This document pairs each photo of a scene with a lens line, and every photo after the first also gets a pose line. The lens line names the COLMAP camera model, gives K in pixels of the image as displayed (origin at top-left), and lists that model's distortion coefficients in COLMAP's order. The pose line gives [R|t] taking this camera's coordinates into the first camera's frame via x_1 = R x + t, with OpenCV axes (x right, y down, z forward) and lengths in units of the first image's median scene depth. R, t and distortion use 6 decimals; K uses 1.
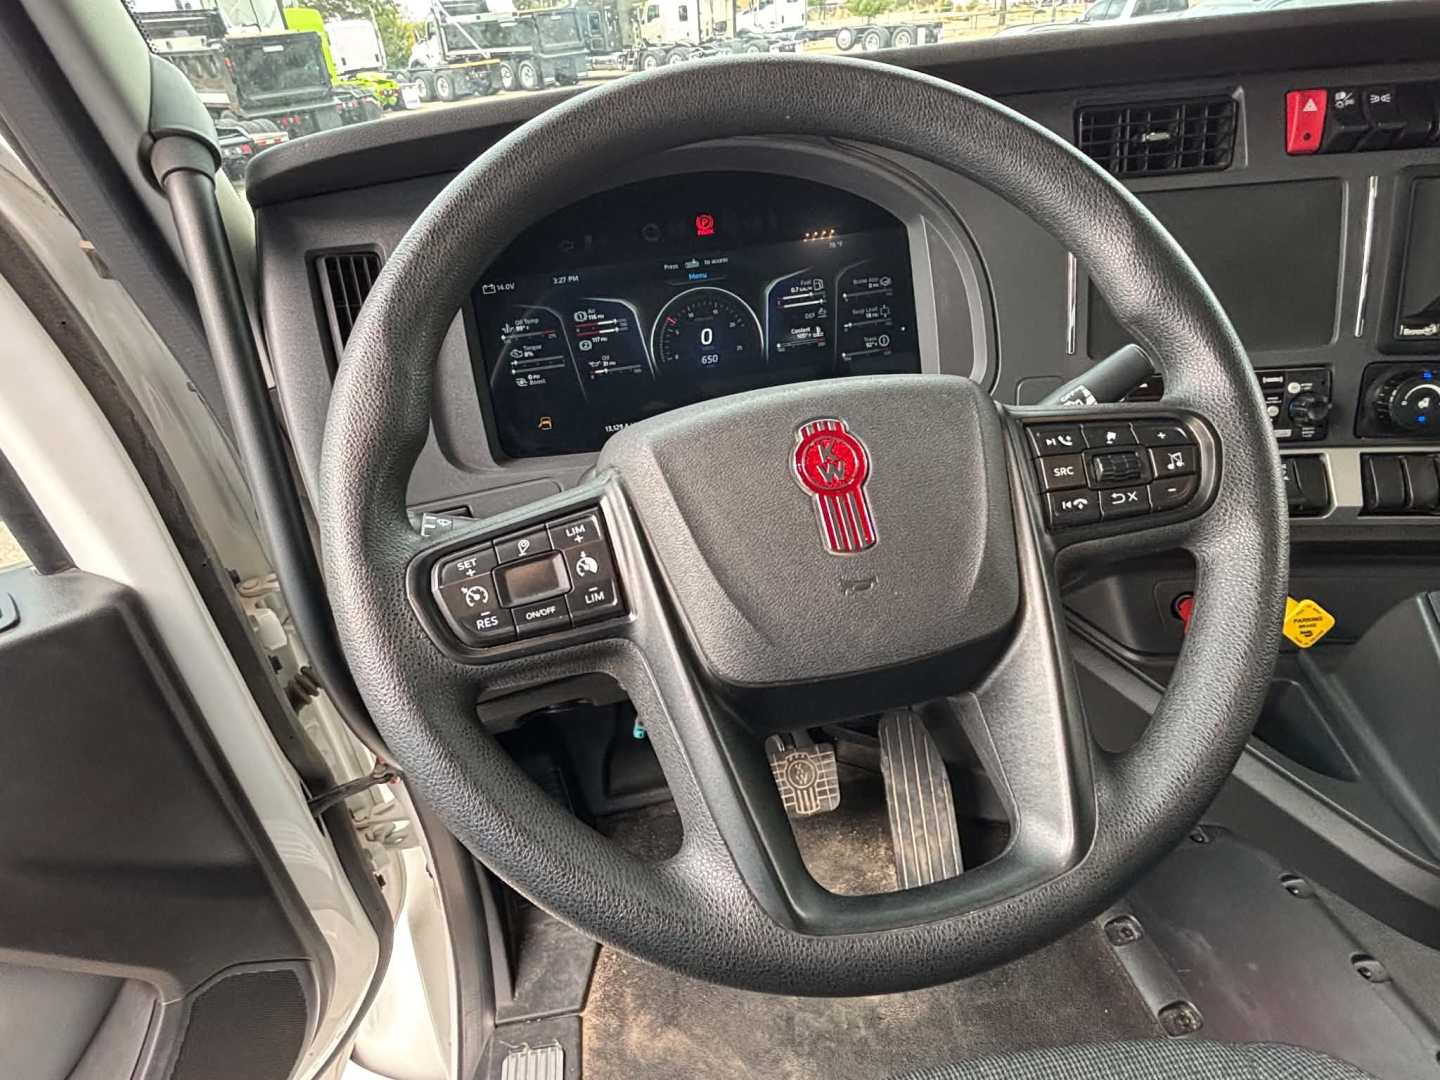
lens RADIAL K [[814.2, 0, 707.3], [0, 814.2, 525.9], [0, 0, 1]] dist [0.014318, -0.015712]
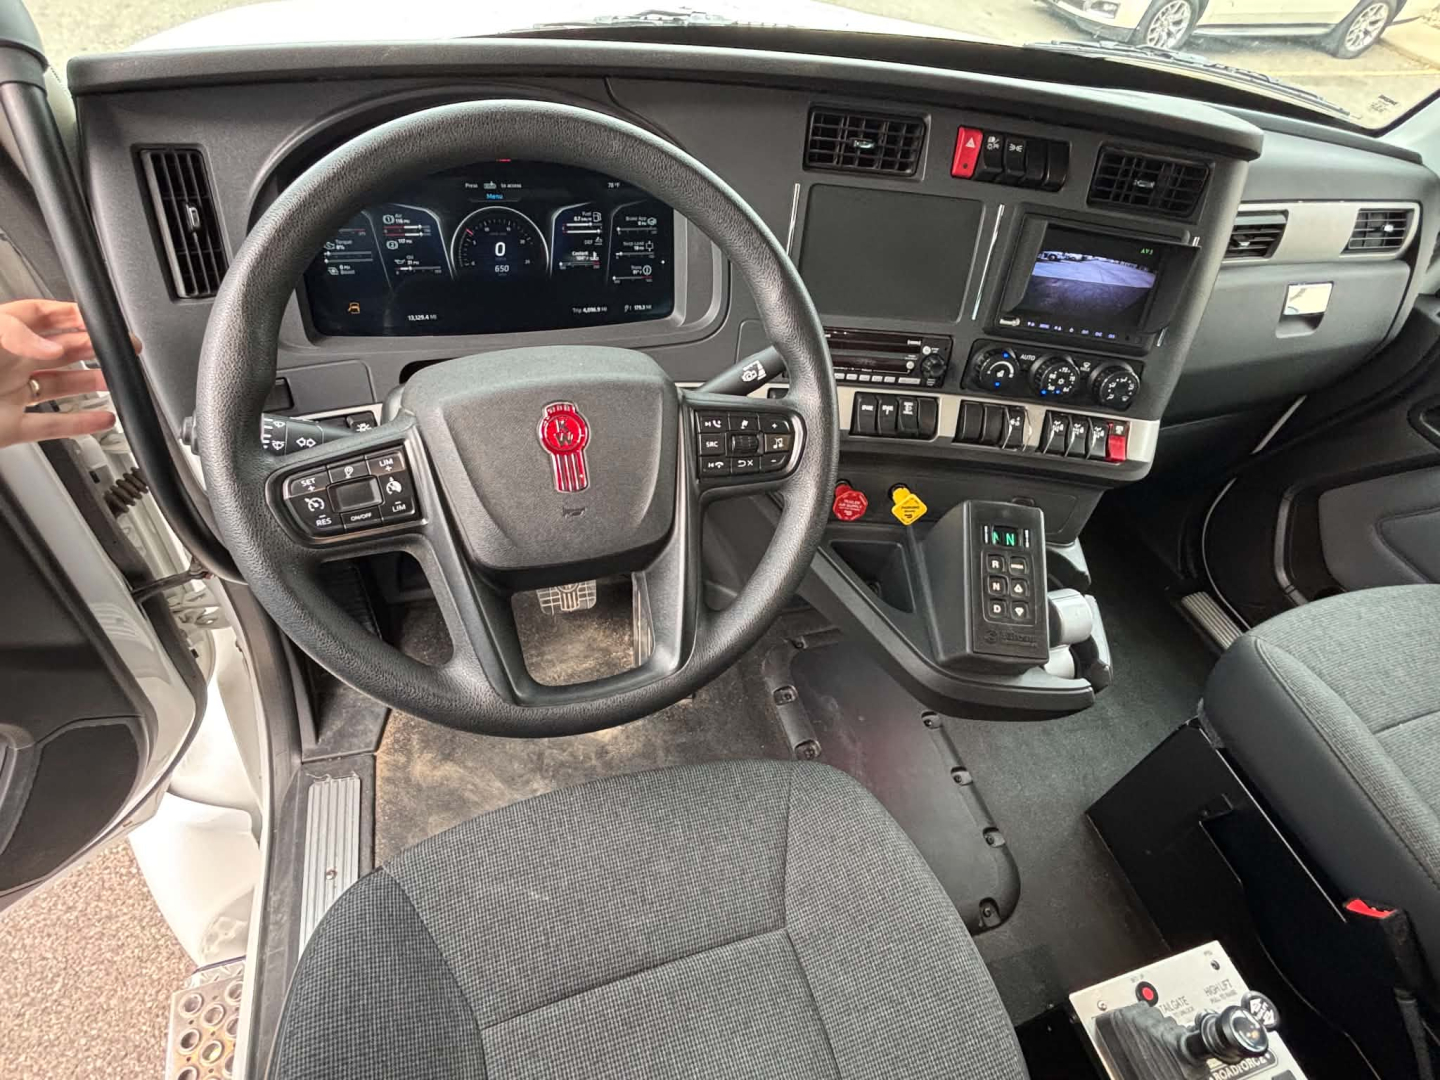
lens RADIAL K [[814.2, 0, 714.7], [0, 814.2, 526.0], [0, 0, 1]] dist [0.014318, -0.015712]
pose [[0.966754, 0.057345, 0.249195, 0.029718], [-0.120772, 0.961382, 0.247303, -0.180362], [-0.225390, -0.269177, 0.936346, -0.319361]]
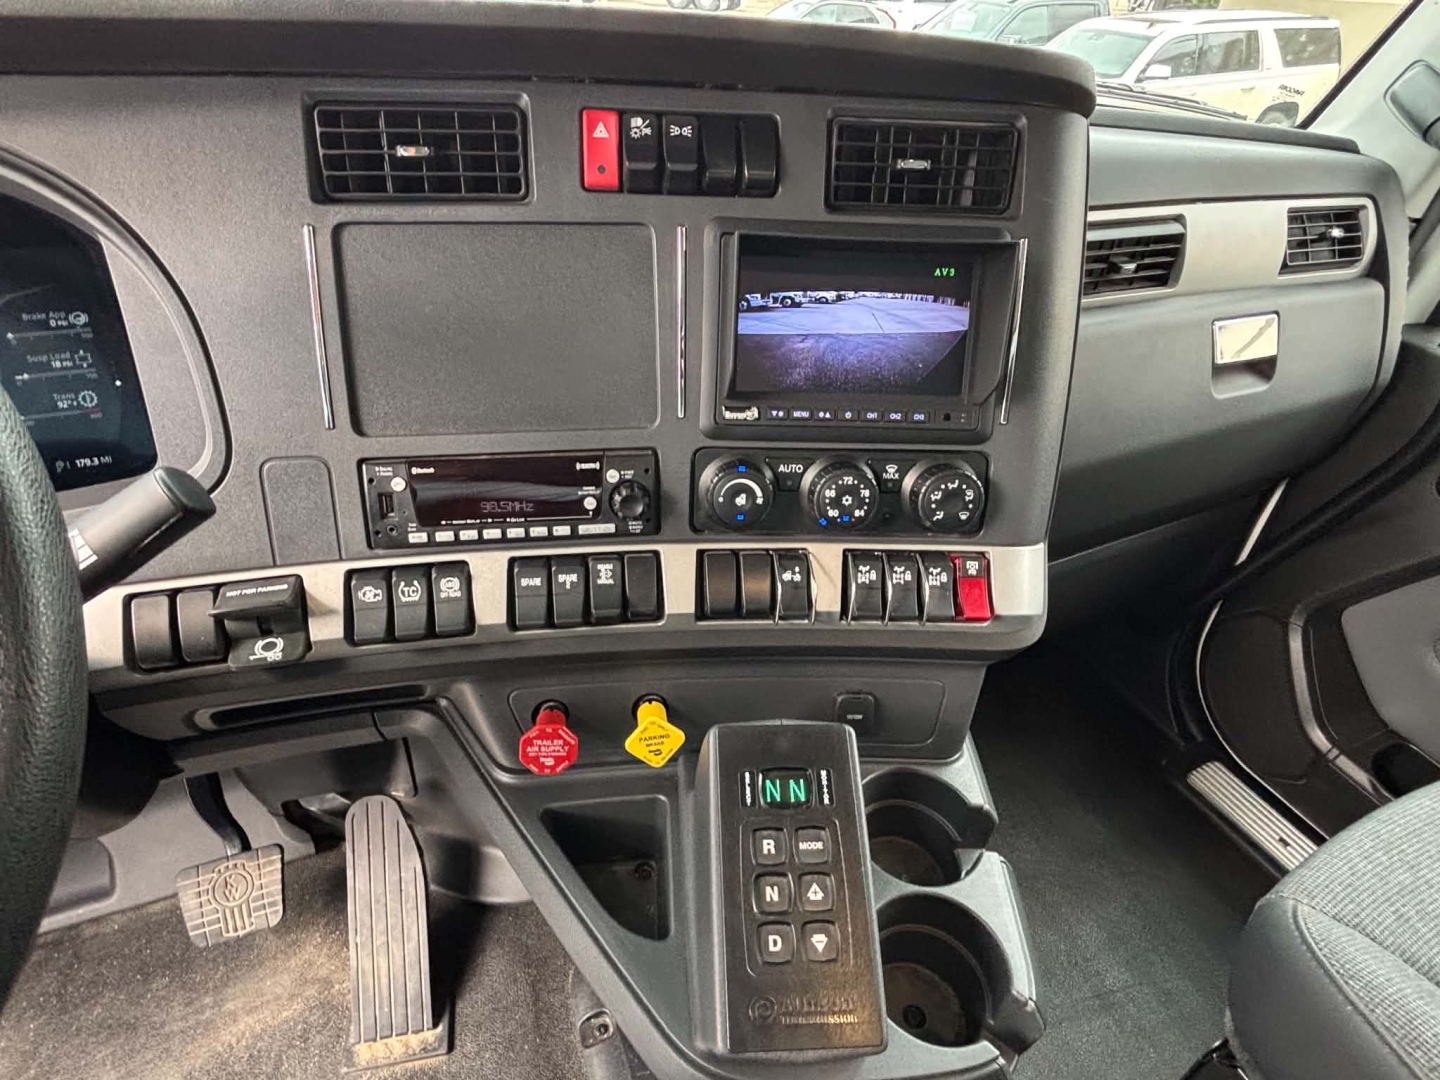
lens RADIAL K [[814.2, 0, 716.0], [0, 814.2, 530.6], [0, 0, 1]] dist [0.014318, -0.015712]
pose [[0.972709, -0.012507, 0.231691, 0.624970], [-0.000580, 0.998412, 0.056331, -0.159341], [-0.232028, -0.054928, 0.971157, 0.162611]]
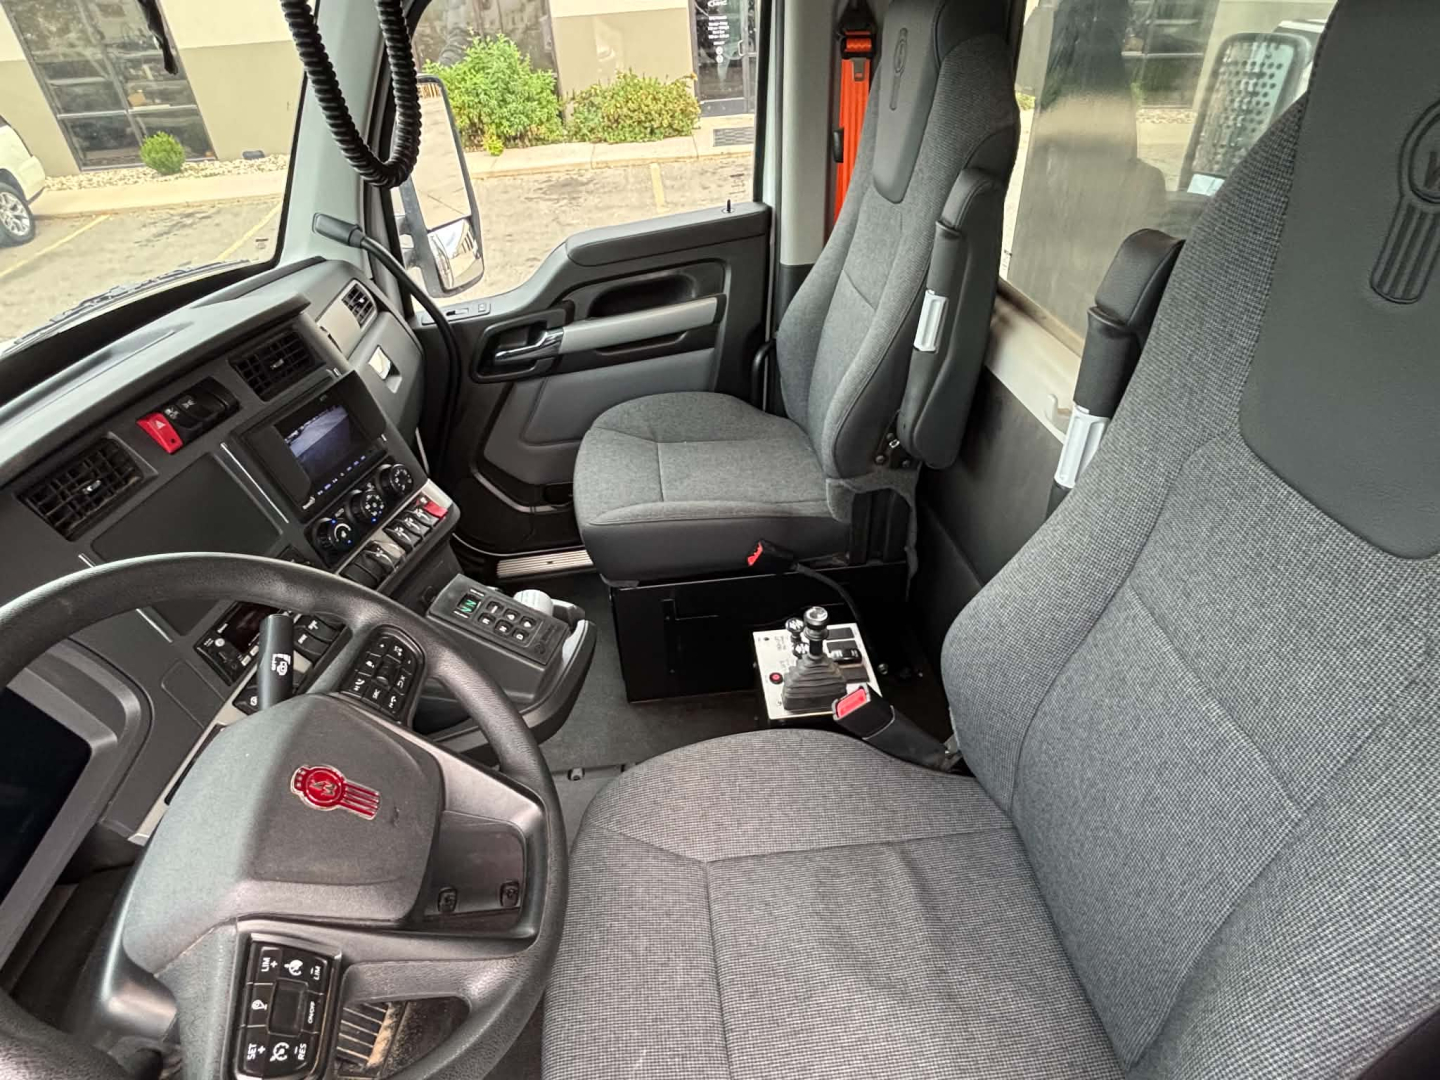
lens RADIAL K [[814.2, 0, 713.3], [0, 814.2, 528.9], [0, 0, 1]] dist [0.014318, -0.015712]
pose [[0.090504, -0.496753, 0.863160, -0.493886], [0.568740, 0.737262, 0.364664, -0.326718], [-0.817523, 0.457910, 0.349249, -0.222513]]
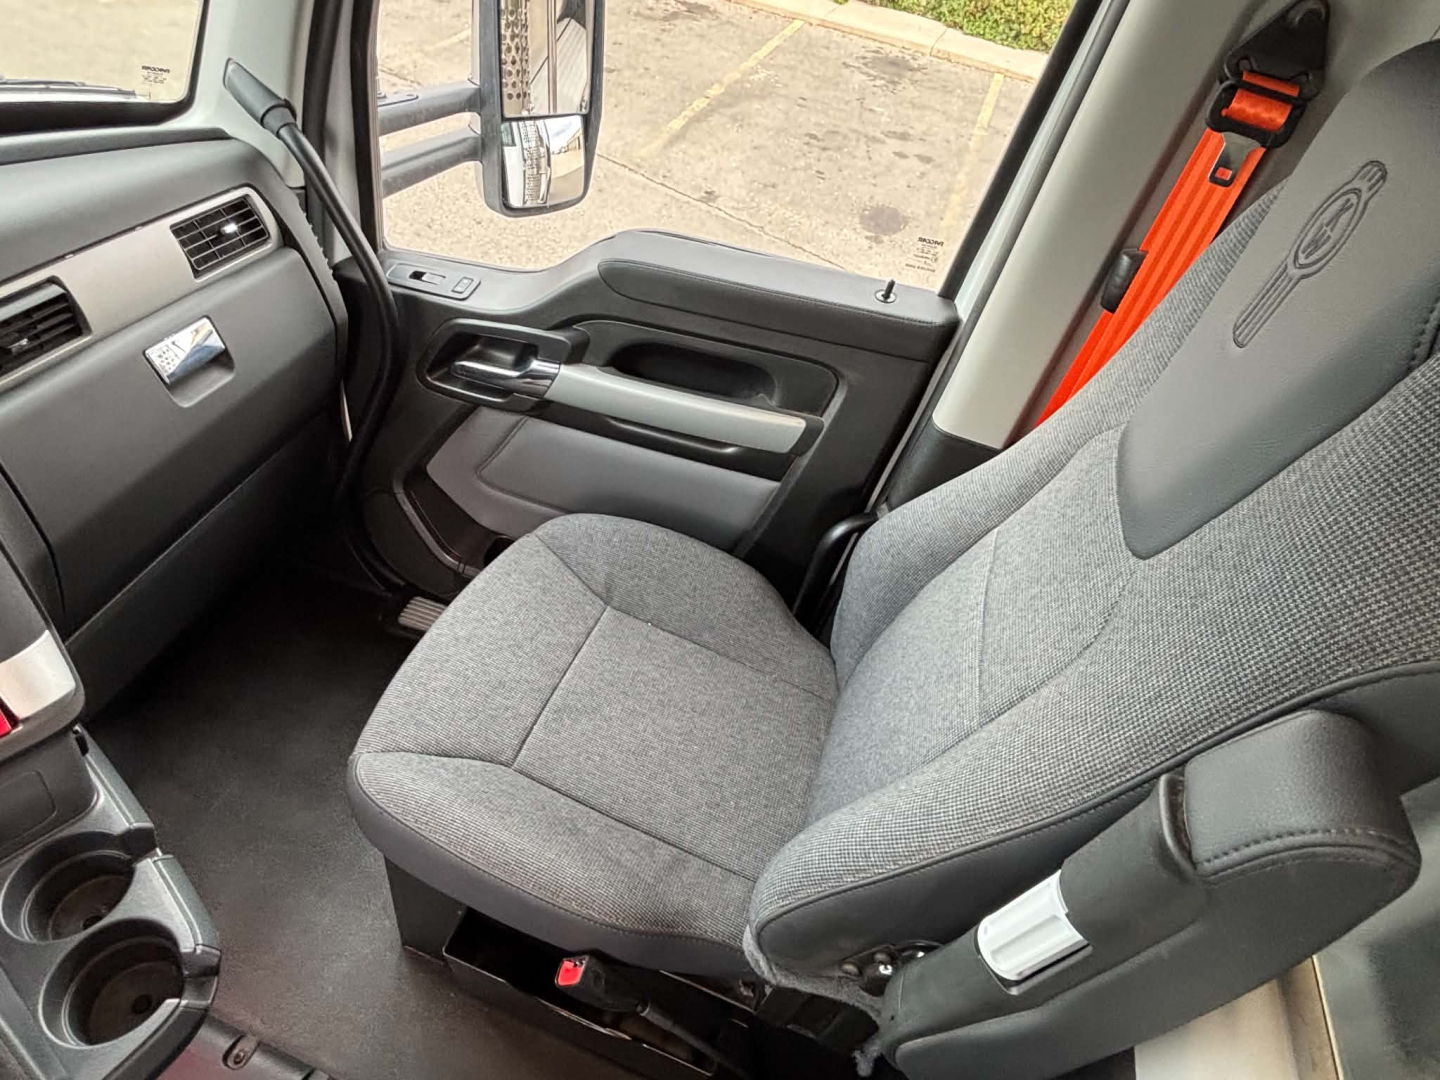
lens RADIAL K [[814.2, 0, 712.5], [0, 814.2, 527.5], [0, 0, 1]] dist [0.014318, -0.015712]
pose [[0.474491, -0.474953, 0.741133, 0.883166], [0.276603, 0.879748, 0.386697, -0.388985], [-0.835673, 0.021515, 0.548806, -0.358960]]
